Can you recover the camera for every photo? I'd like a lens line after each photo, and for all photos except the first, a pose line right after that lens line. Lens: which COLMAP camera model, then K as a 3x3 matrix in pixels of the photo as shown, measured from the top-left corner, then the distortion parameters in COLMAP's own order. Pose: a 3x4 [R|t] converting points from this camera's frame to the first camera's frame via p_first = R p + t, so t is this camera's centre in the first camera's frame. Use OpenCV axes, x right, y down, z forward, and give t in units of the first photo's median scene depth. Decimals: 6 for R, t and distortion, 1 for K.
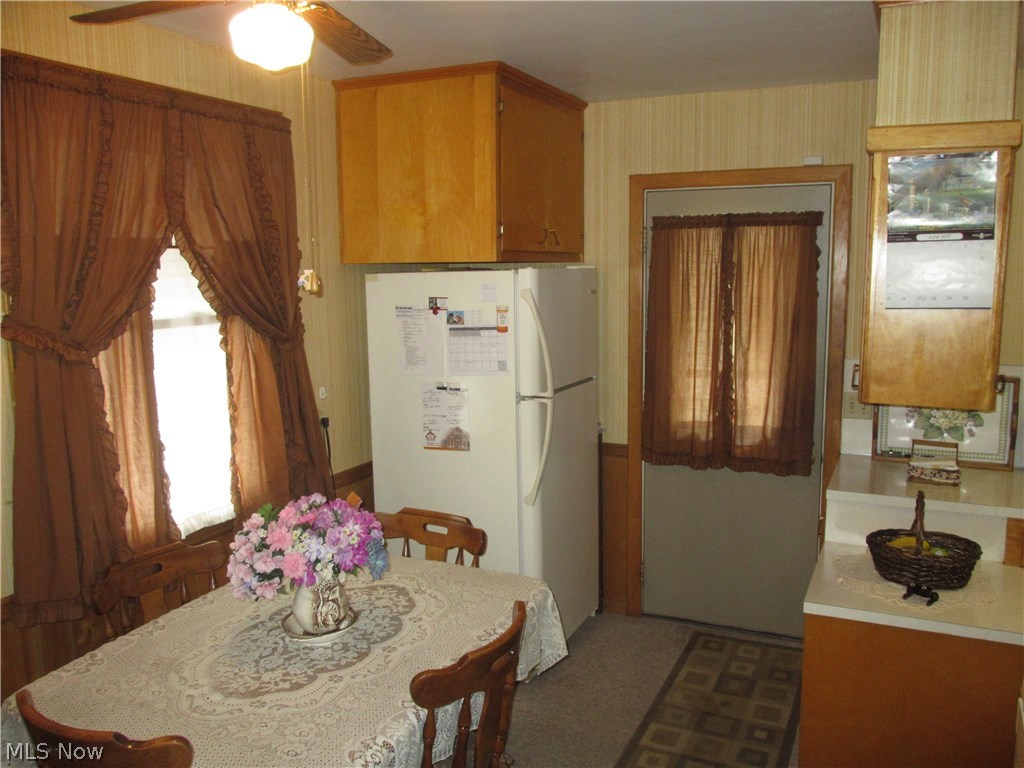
lens RADIAL K [[857.5, 0, 512.3], [0, 857.5, 384.0], [0, 0, 1]] dist [-0.061458, 0.036680]
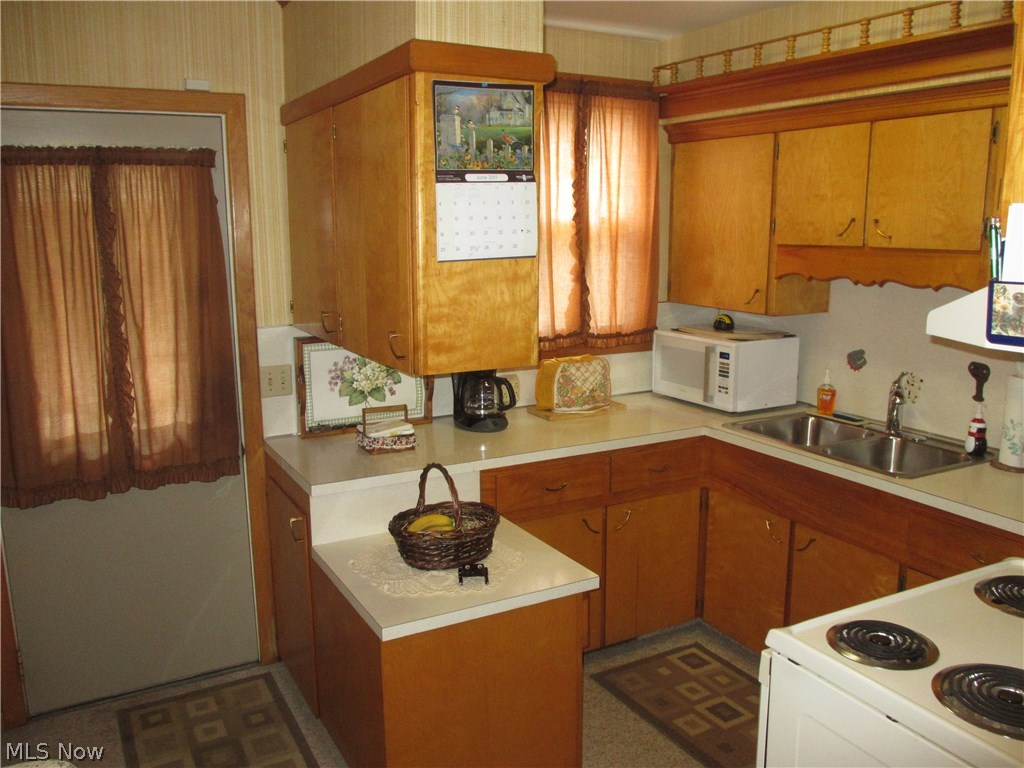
lens RADIAL K [[857.5, 0, 512.7], [0, 857.5, 379.0], [0, 0, 1]] dist [-0.061458, 0.036680]
pose [[0.586128, -0.144253, 0.797273, -0.149430], [0.114951, 0.988874, 0.094412, -0.031965], [-0.802022, 0.036310, 0.596189, 0.307348]]
